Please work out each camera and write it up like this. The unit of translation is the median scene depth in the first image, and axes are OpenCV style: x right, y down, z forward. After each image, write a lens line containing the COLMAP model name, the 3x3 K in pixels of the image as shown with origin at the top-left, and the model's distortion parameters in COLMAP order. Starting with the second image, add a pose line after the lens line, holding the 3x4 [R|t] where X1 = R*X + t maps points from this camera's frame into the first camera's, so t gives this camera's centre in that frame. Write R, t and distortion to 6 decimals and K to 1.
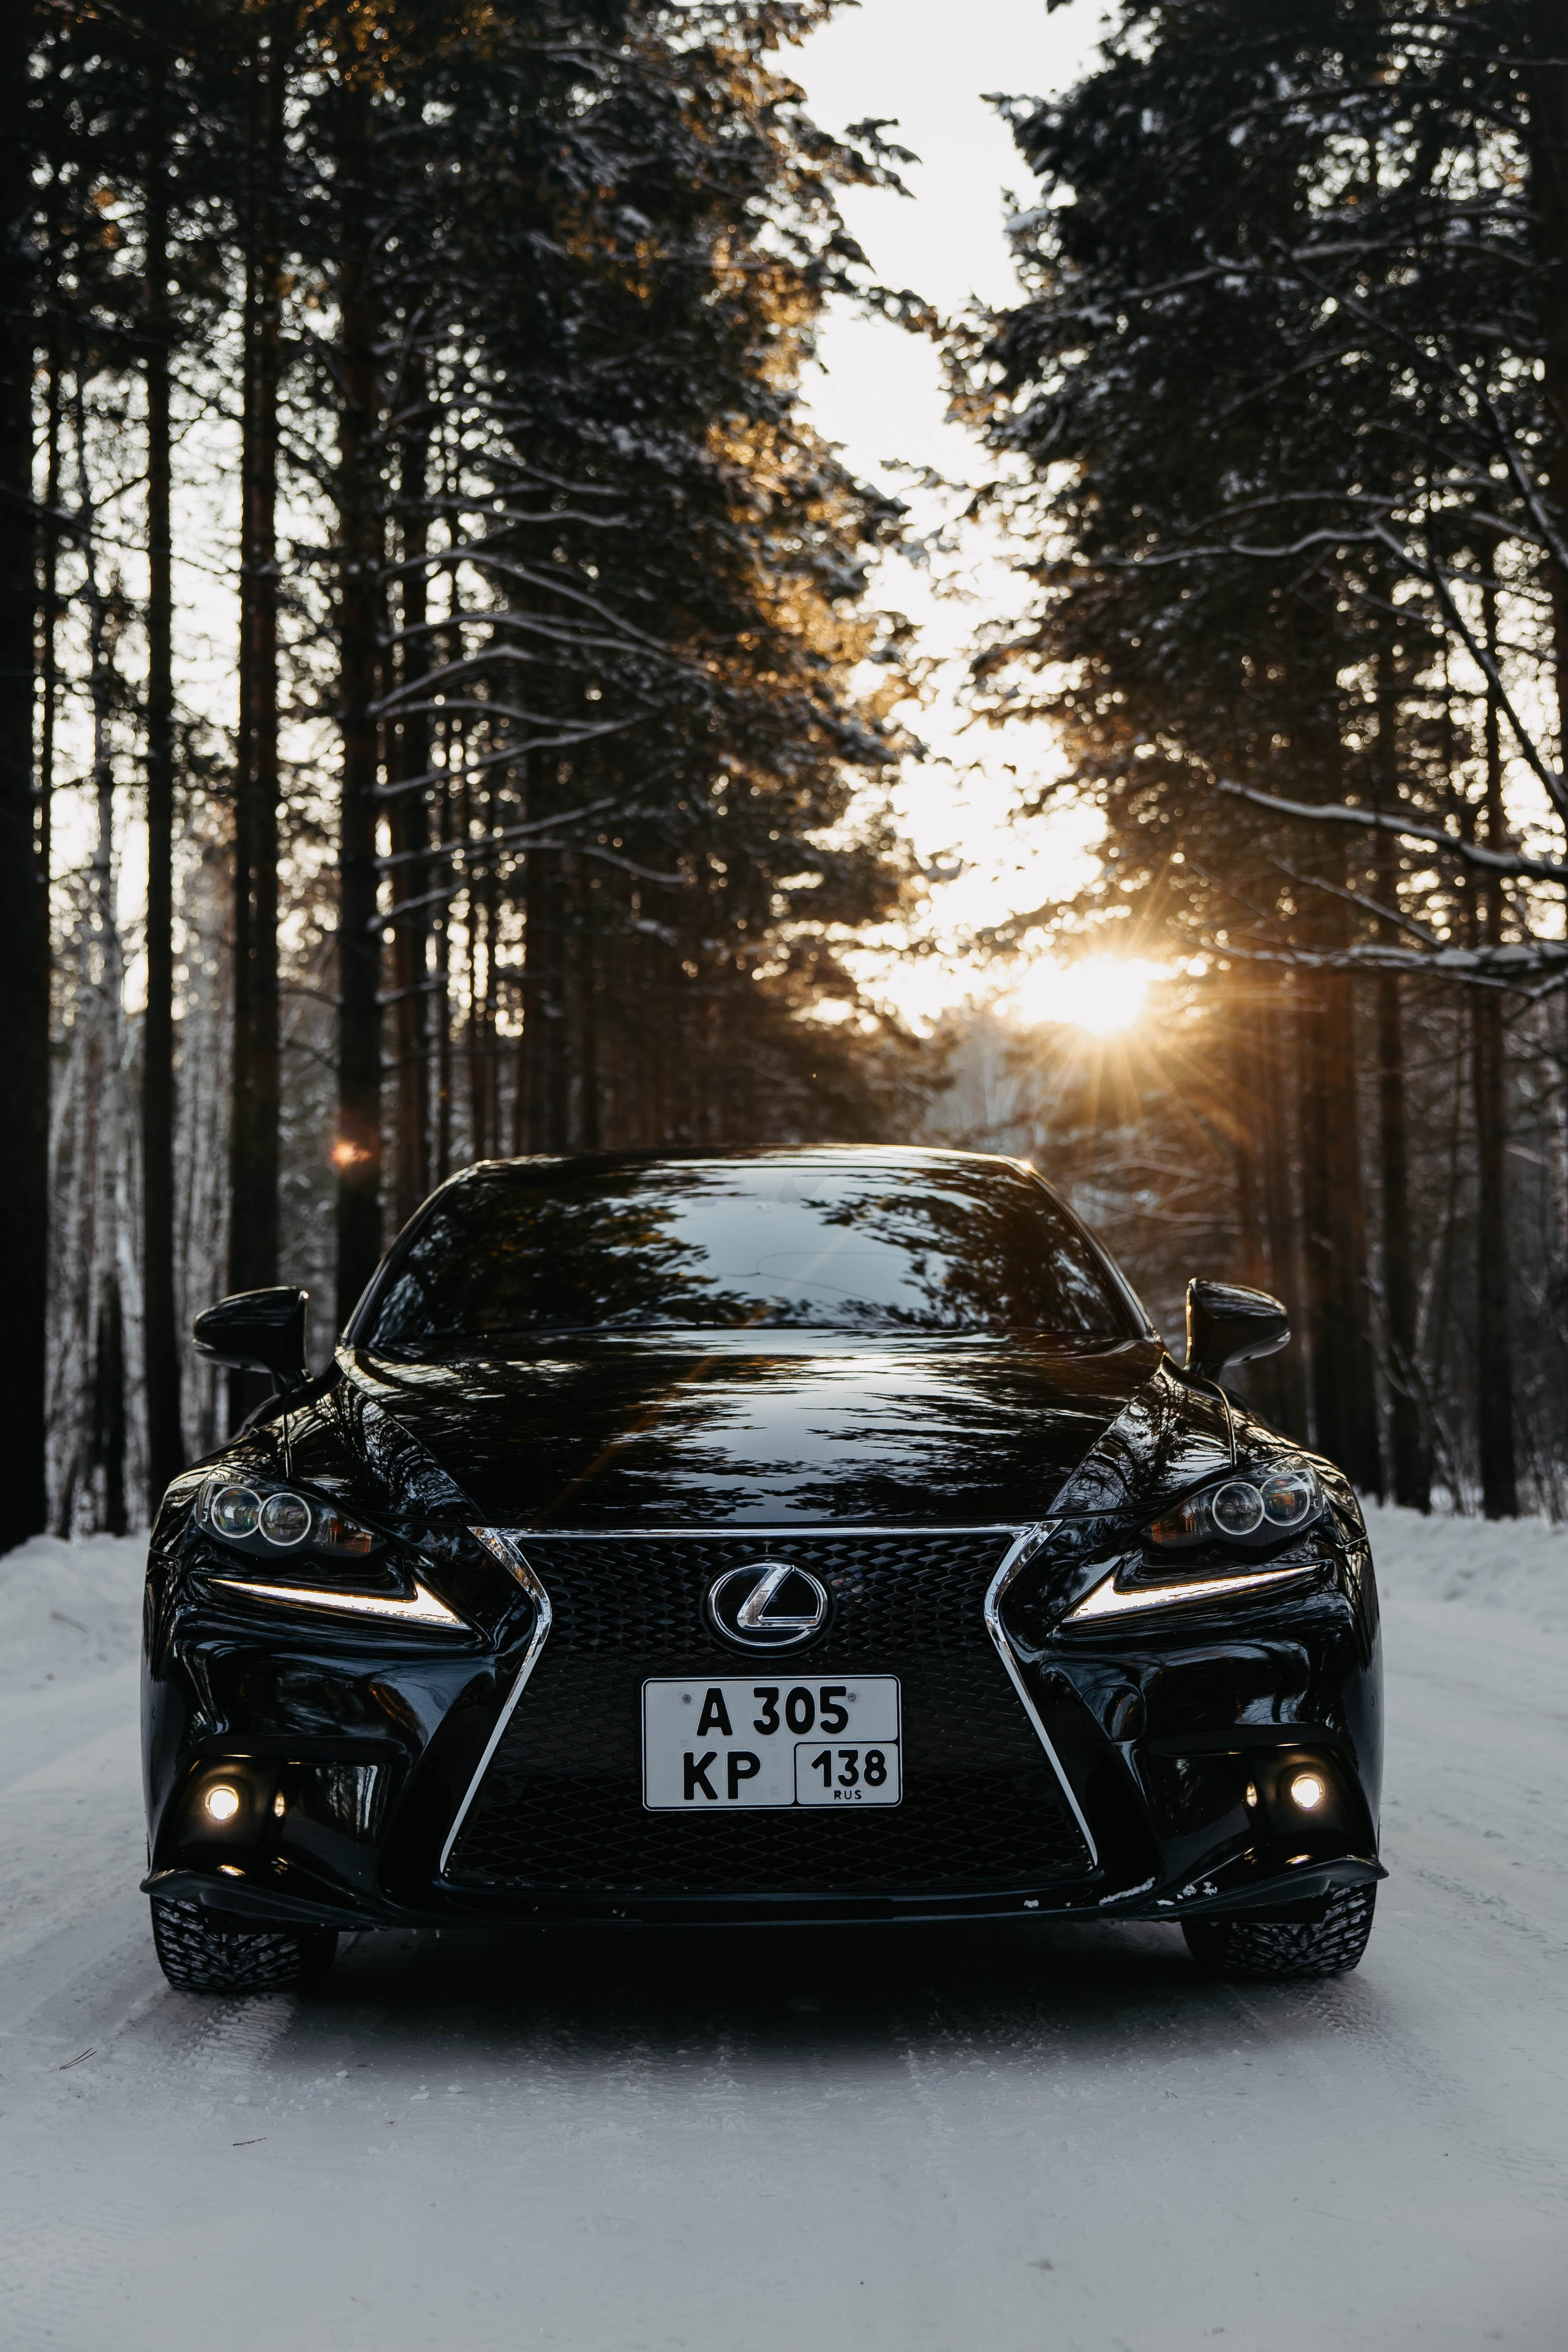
lens RADIAL K [[3124.0, 0, 763.5], [0, 3124.0, 1164.7], [0, 0, 1]] dist [0.109436, 0.000000]
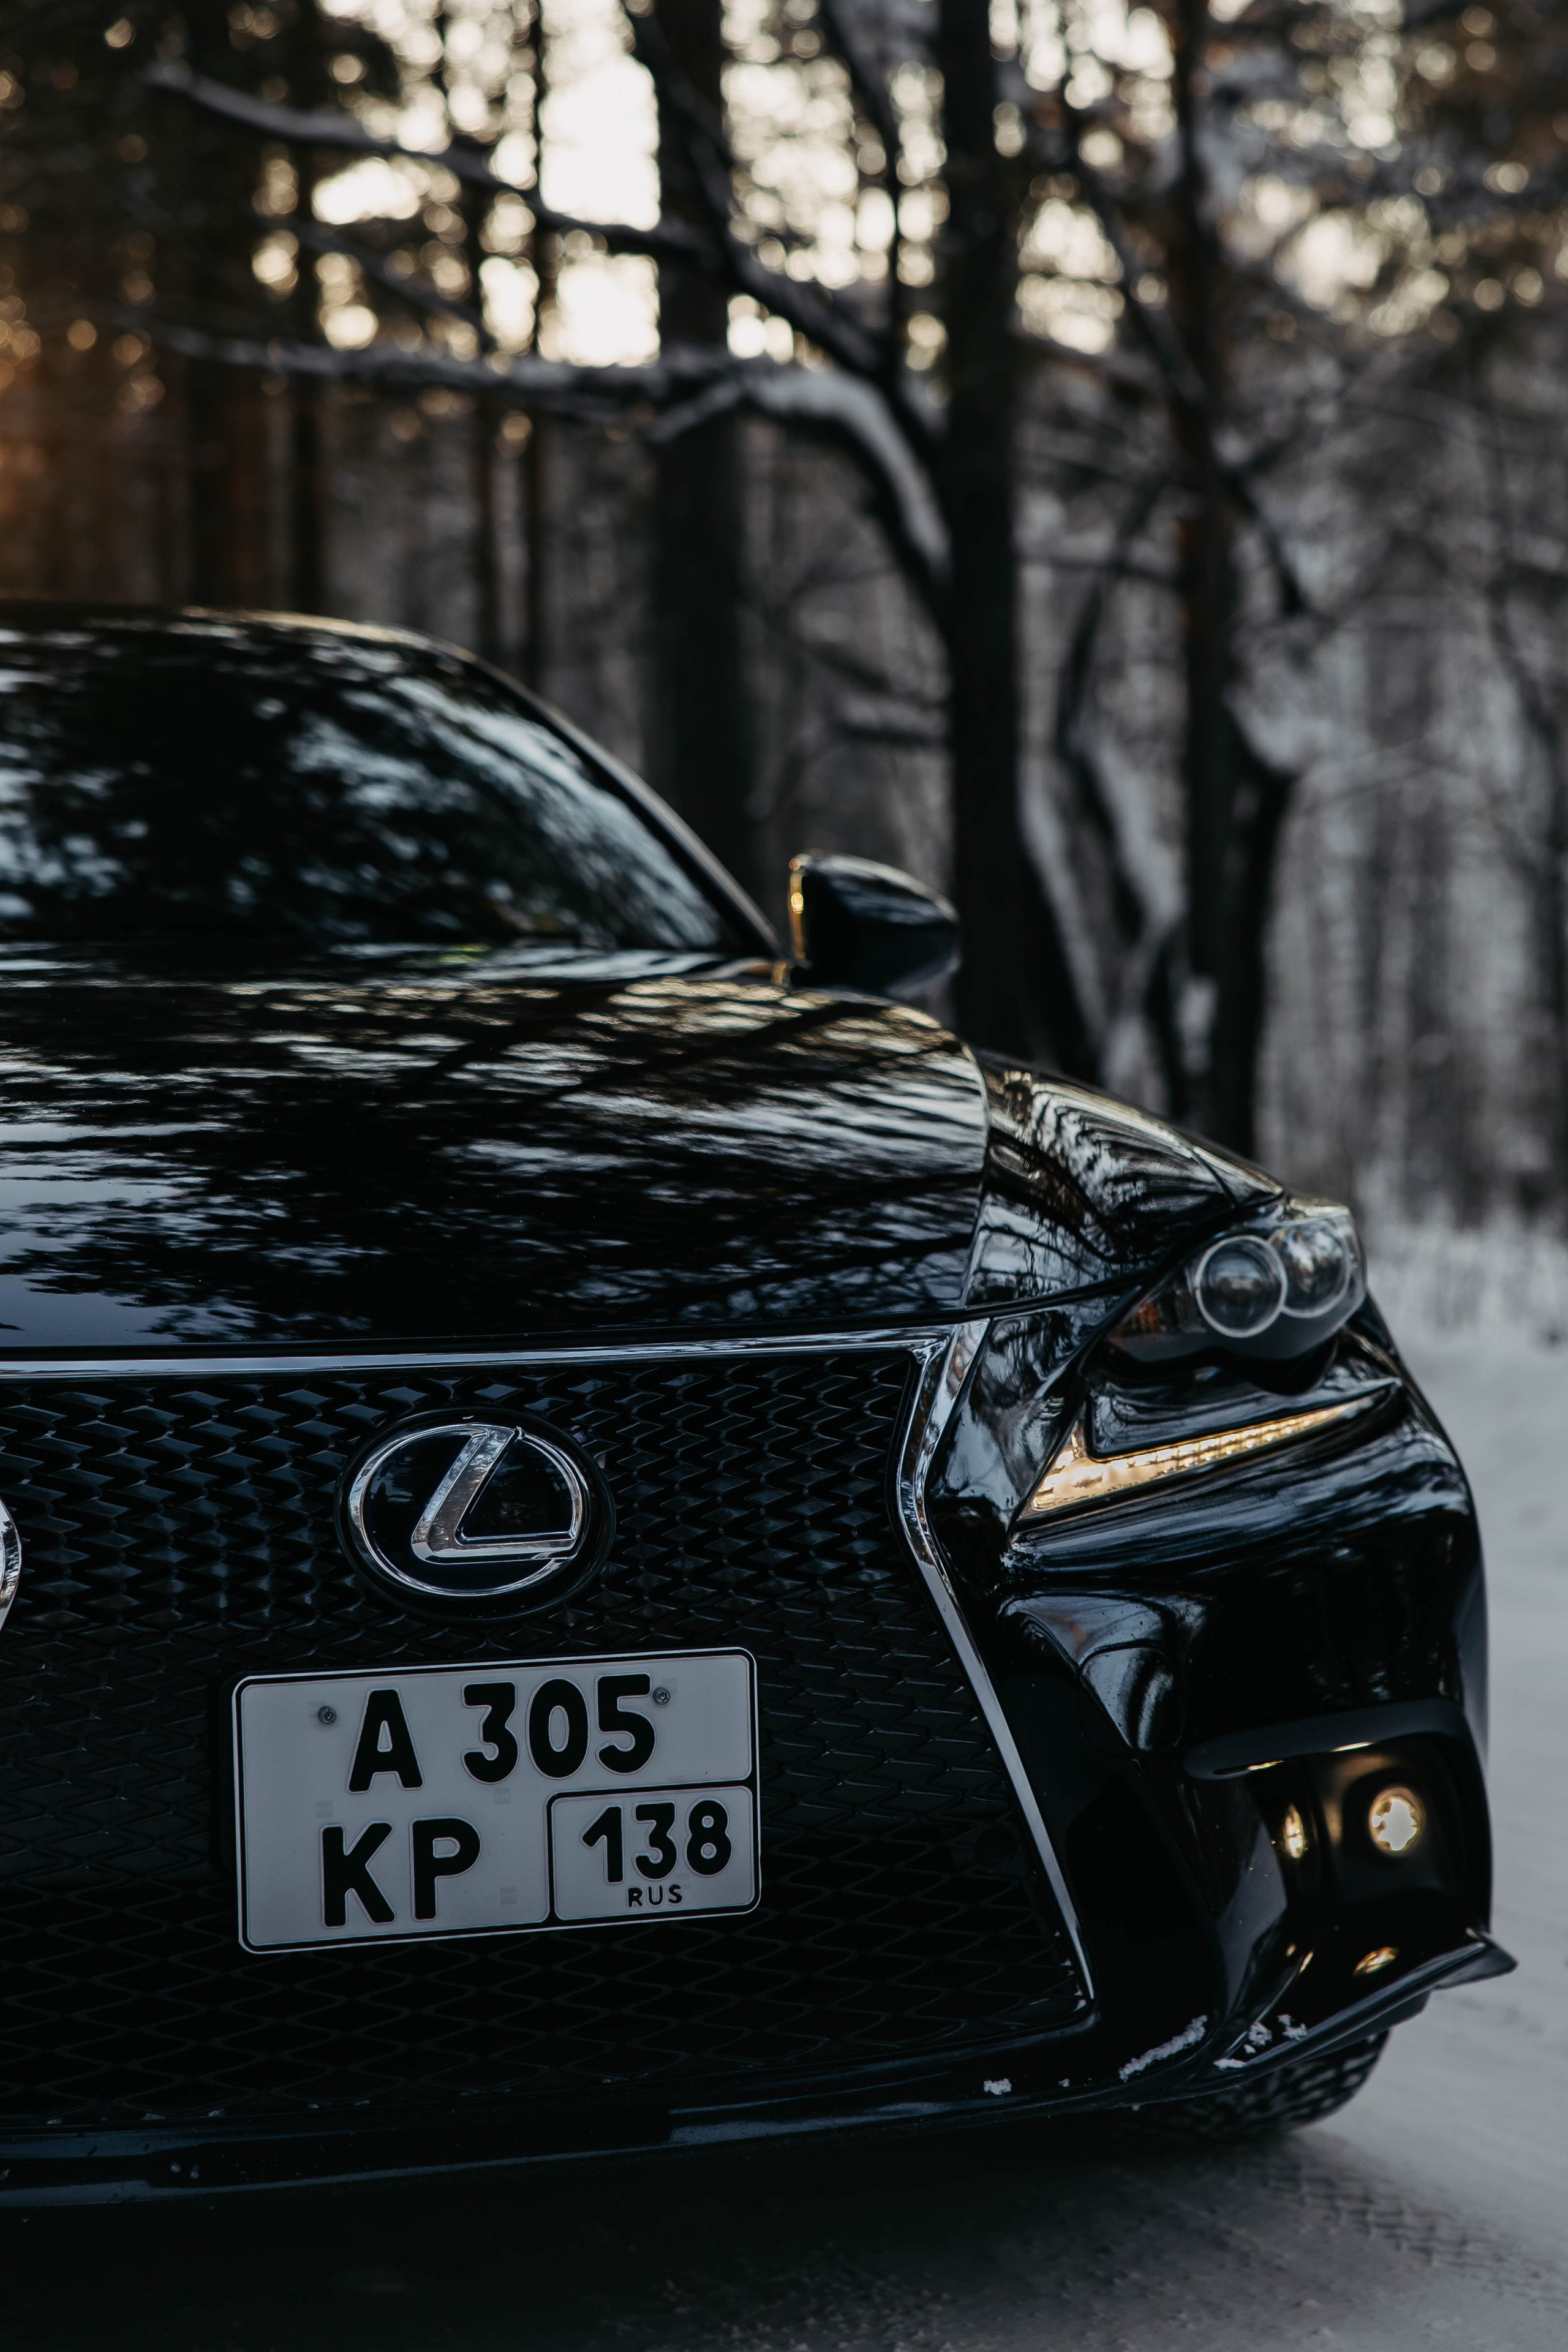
lens RADIAL K [[4945.1, 0, 791.9], [0, 4945.1, 1190.2], [0, 0, 1]] dist [0.116138, 0.000000]
pose [[0.955431, -0.013186, 0.294920, -0.175845], [-0.015219, 0.995474, 0.093813, 0.021242], [-0.294822, -0.094120, 0.950906, 0.279782]]
